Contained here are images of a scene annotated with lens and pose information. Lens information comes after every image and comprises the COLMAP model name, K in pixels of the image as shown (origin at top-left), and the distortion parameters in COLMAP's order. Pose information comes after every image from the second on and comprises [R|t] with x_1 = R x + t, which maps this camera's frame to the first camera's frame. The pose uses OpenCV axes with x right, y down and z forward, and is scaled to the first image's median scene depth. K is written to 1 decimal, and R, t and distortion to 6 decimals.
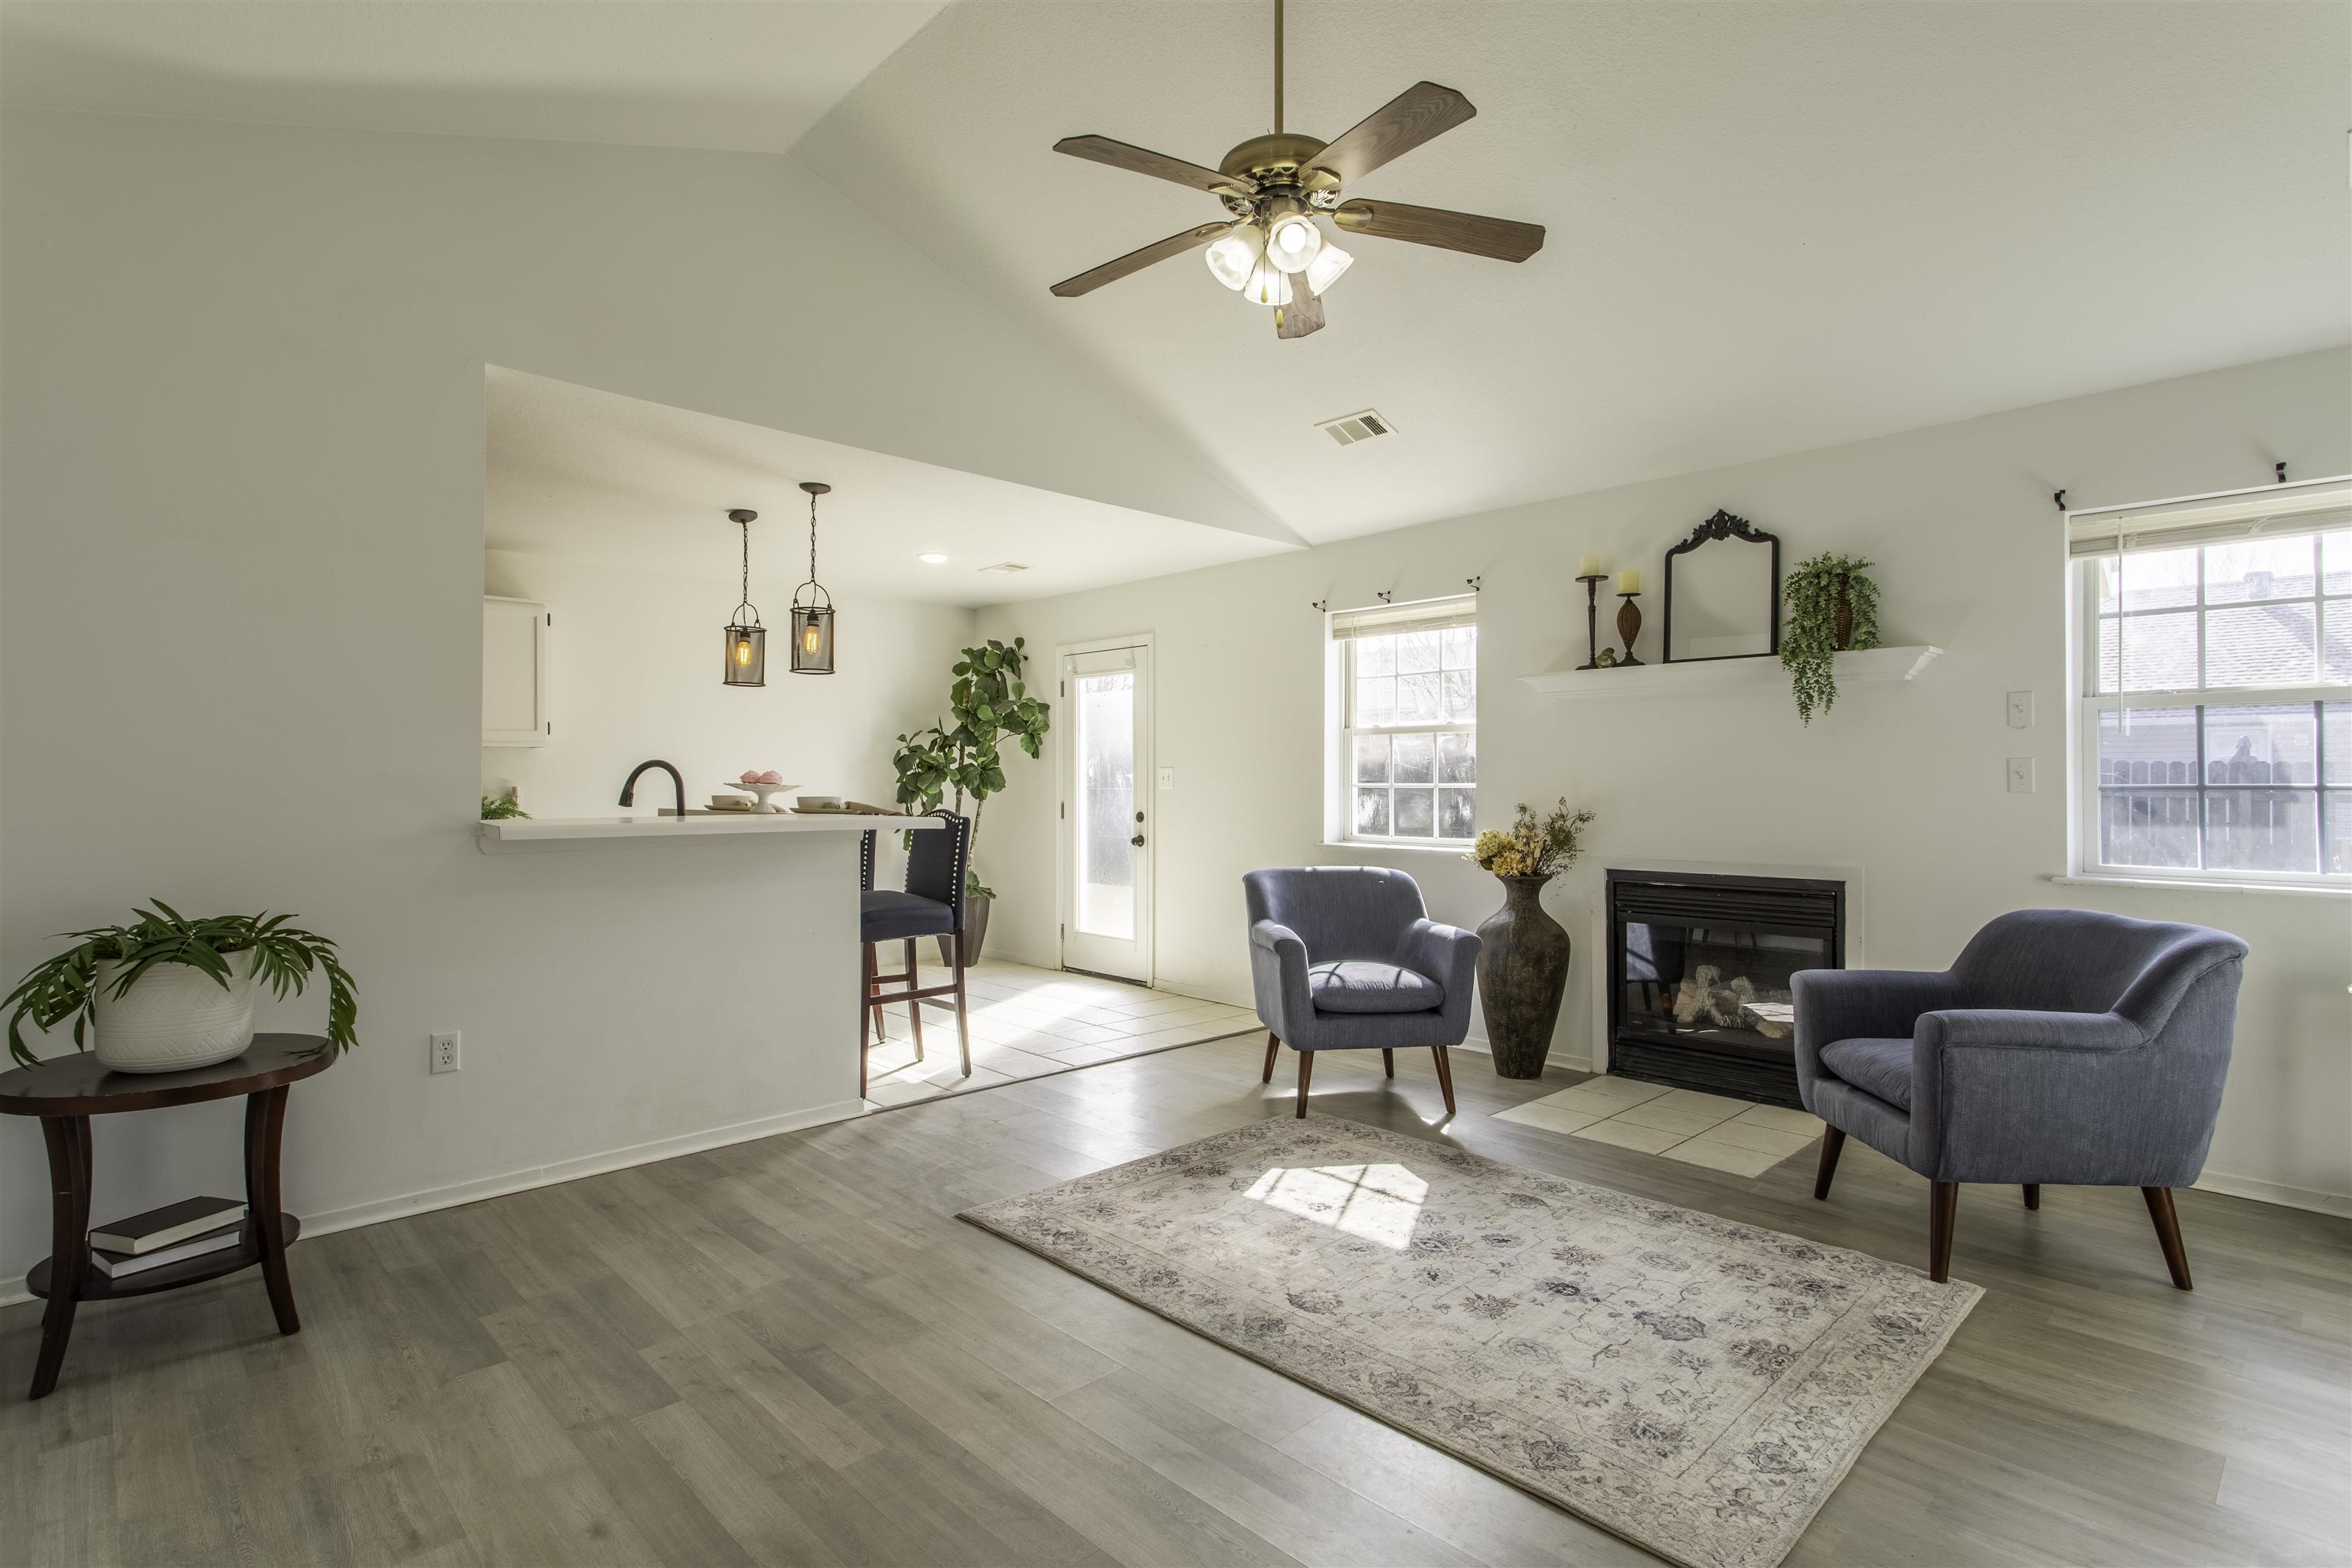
lens RADIAL K [[1144.5, 0, 1175.4], [0, 1144.5, 774.9], [0, 0, 1]] dist [0.003839, 0.001415]
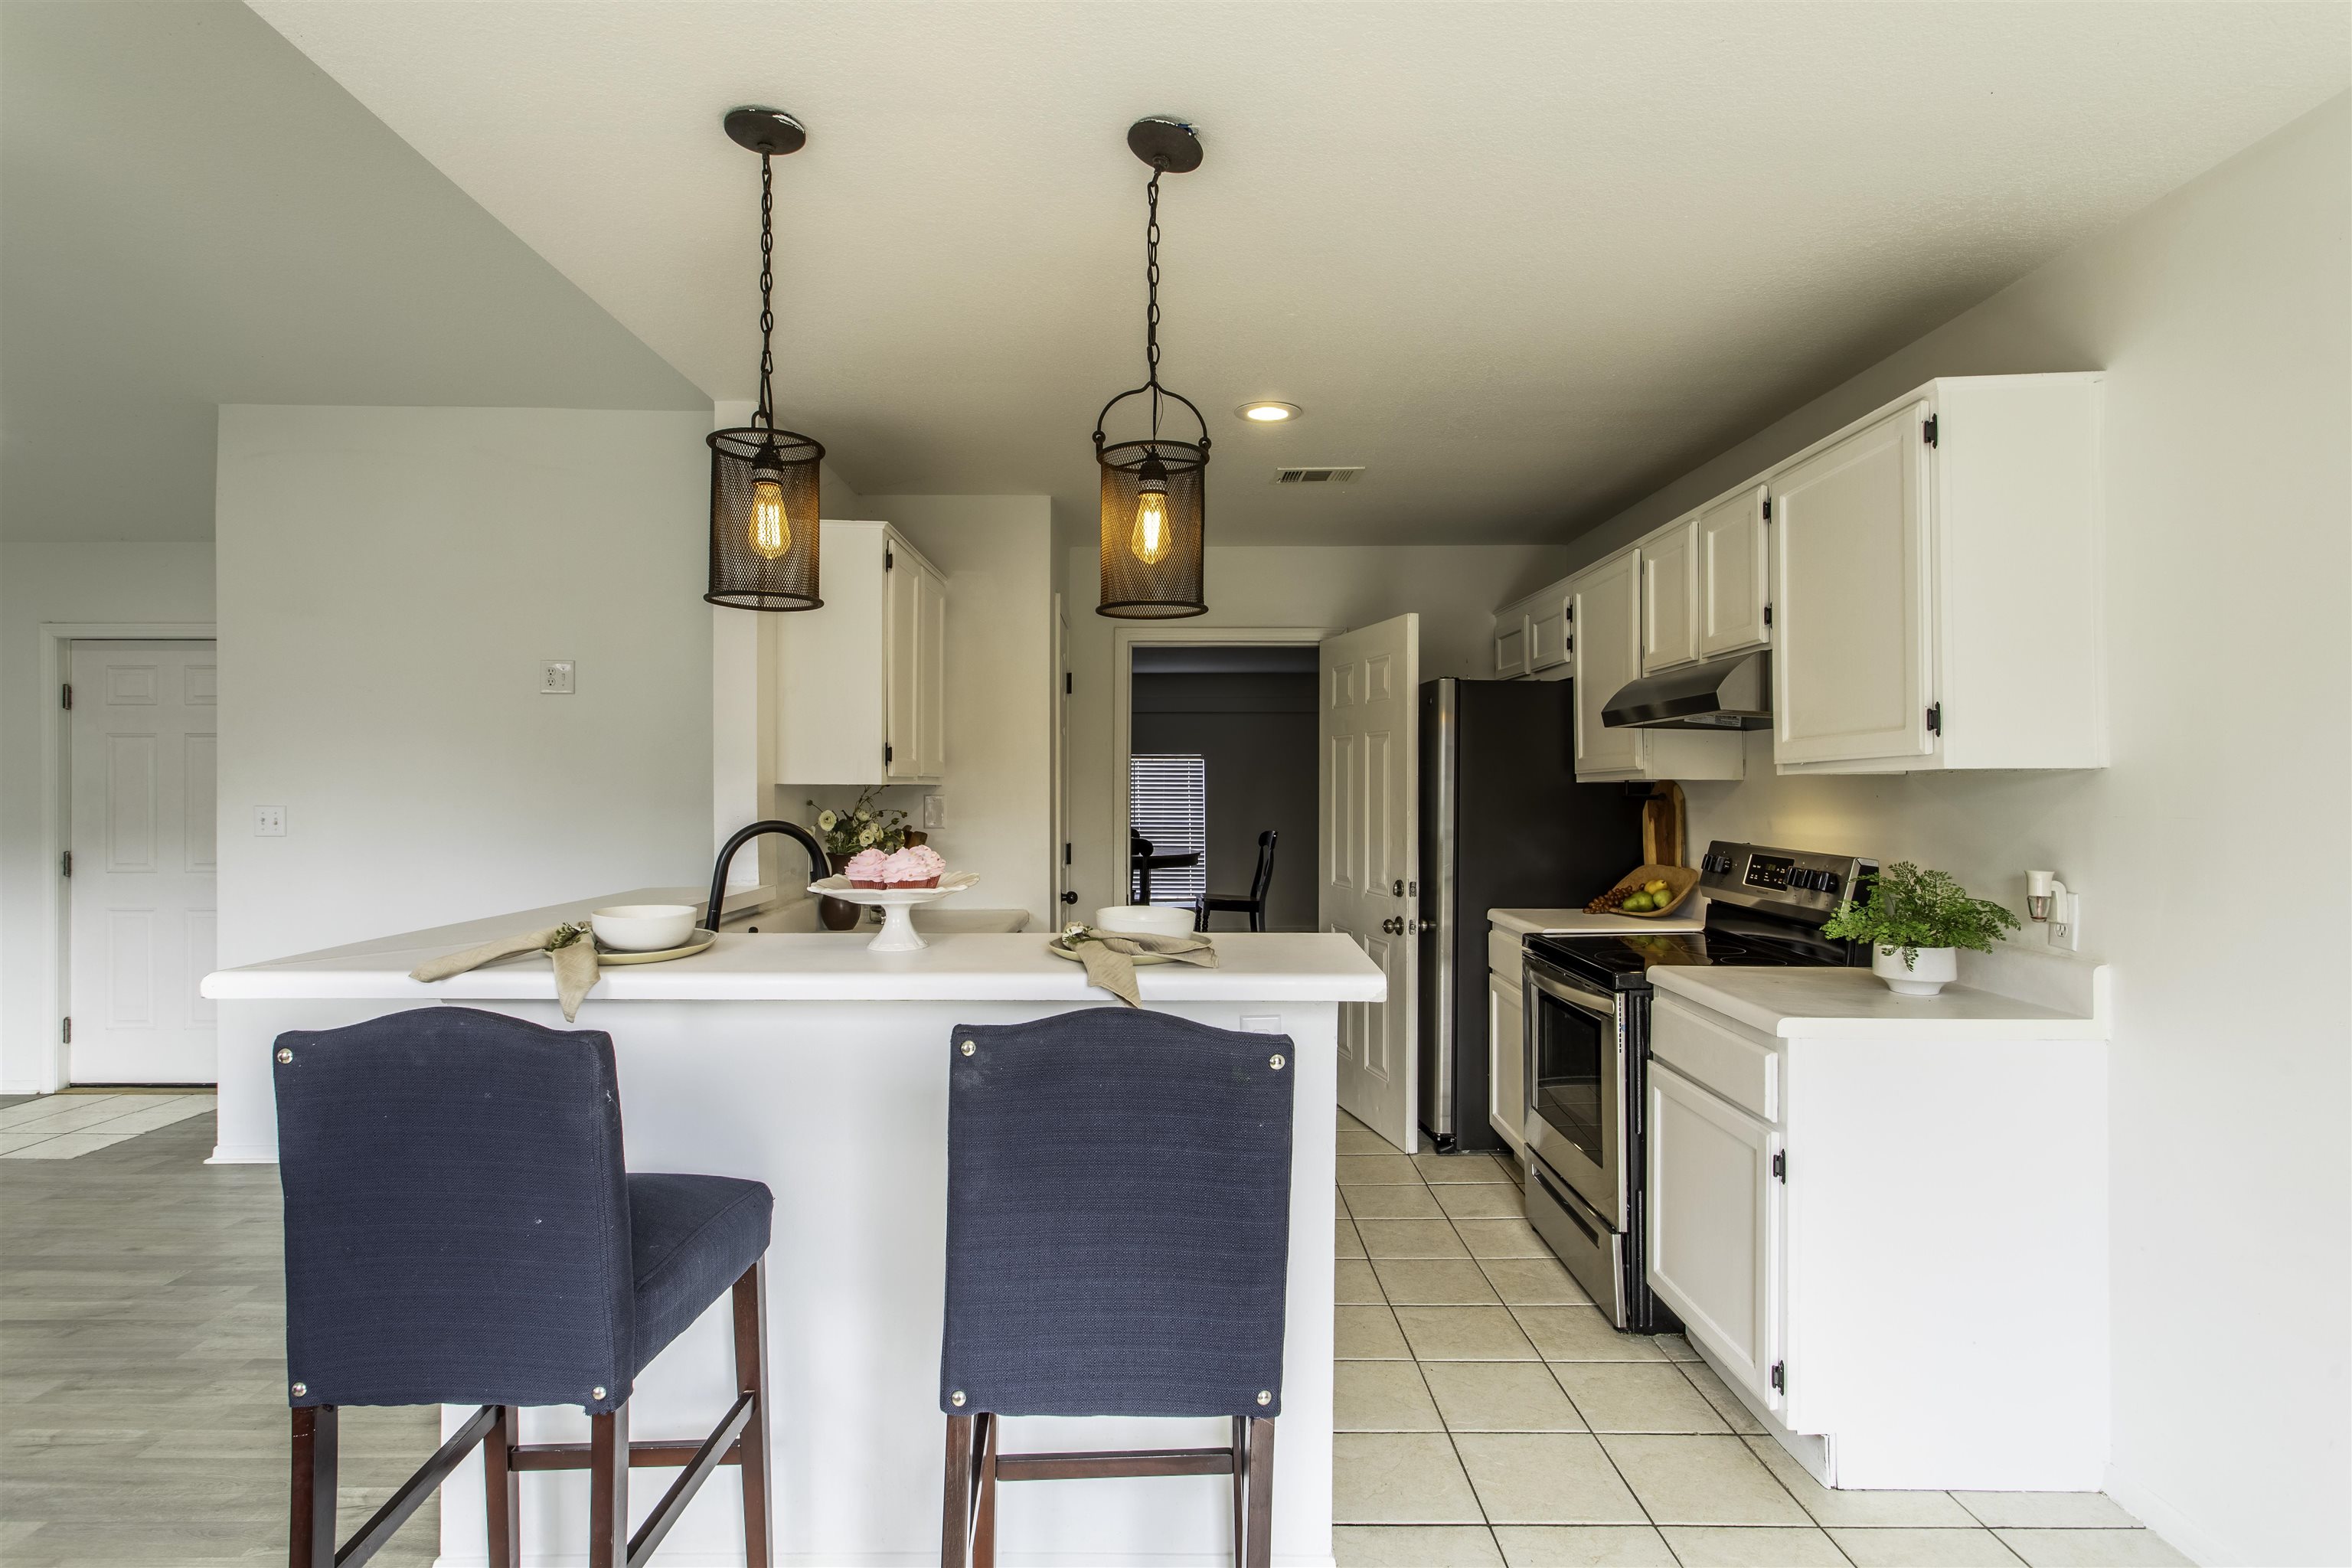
lens RADIAL K [[1144.5, 0, 1163.1], [0, 1144.5, 783.6], [0, 0, 1]] dist [0.003839, 0.001415]
pose [[-0.699961, -0.004228, -0.714169, -0.219481], [0.008523, 0.999862, -0.014272, -0.032885], [0.714131, -0.016077, -0.699828, 2.282495]]
